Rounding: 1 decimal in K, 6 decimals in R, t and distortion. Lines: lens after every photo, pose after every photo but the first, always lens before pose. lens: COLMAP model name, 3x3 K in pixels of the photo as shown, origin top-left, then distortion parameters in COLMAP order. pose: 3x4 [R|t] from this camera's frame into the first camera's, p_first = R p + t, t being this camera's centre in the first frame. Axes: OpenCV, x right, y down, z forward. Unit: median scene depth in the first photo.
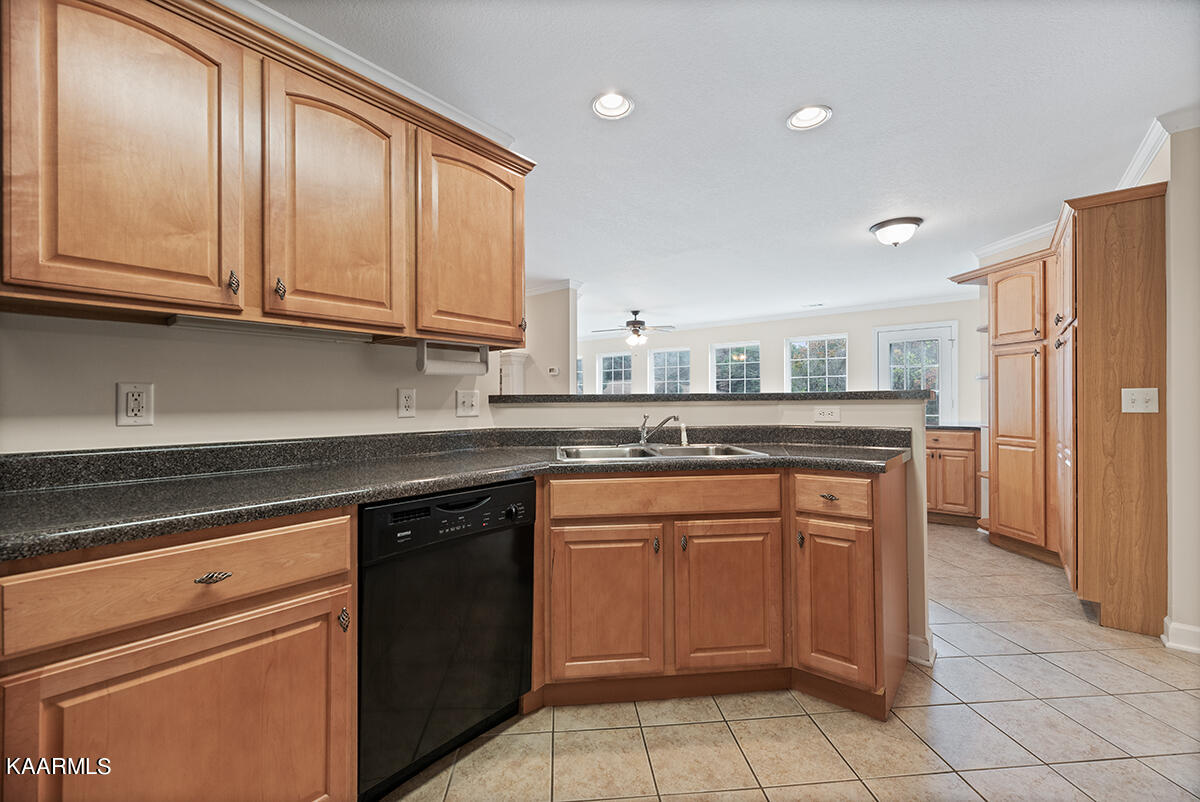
lens RADIAL K [[489.5, 0, 602.2], [0, 489.5, 398.6], [0, 0, 1]] dist [0.000308, 0.000153]
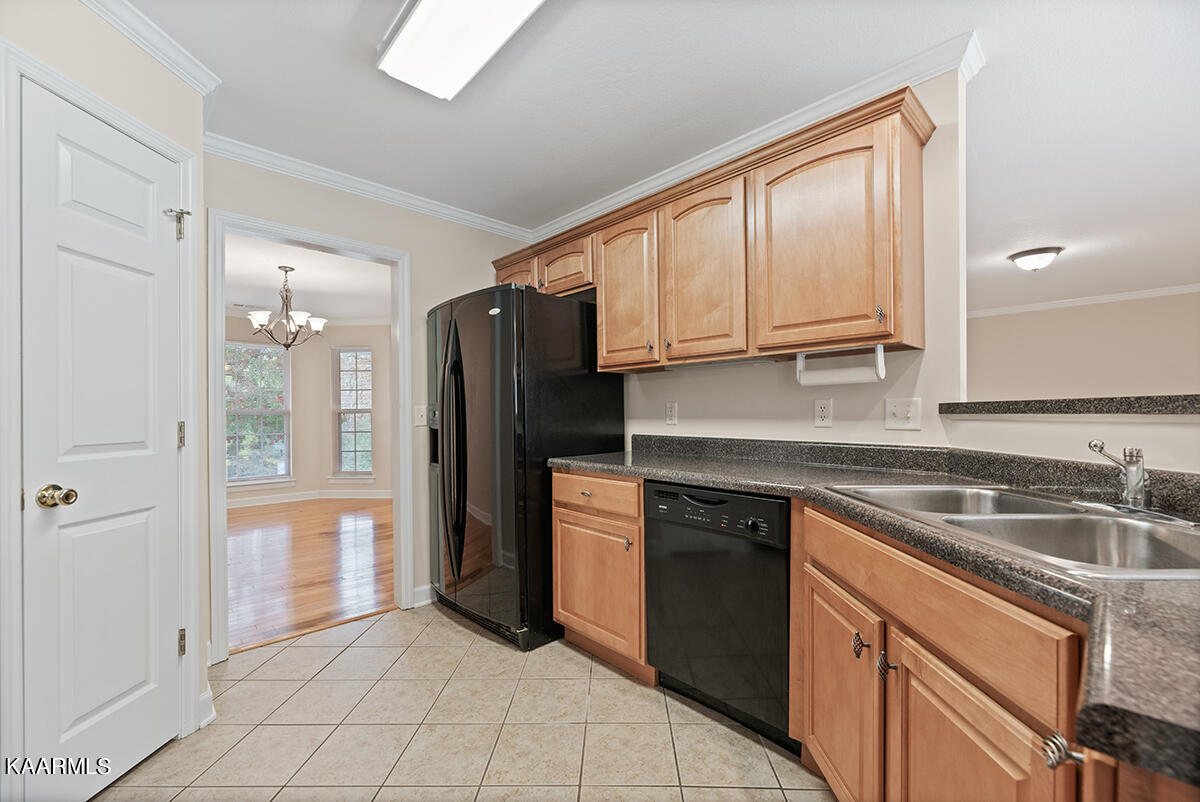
lens RADIAL K [[482.7, 0, 604.5], [0, 482.7, 413.3], [0, 0, 1]] dist [0.000809, 0.000097]
pose [[-0.109104, 0.007531, -0.994002, 0.563176], [0.012829, 0.999899, 0.006168, -0.002670], [0.993948, -0.012079, -0.109190, 0.558841]]
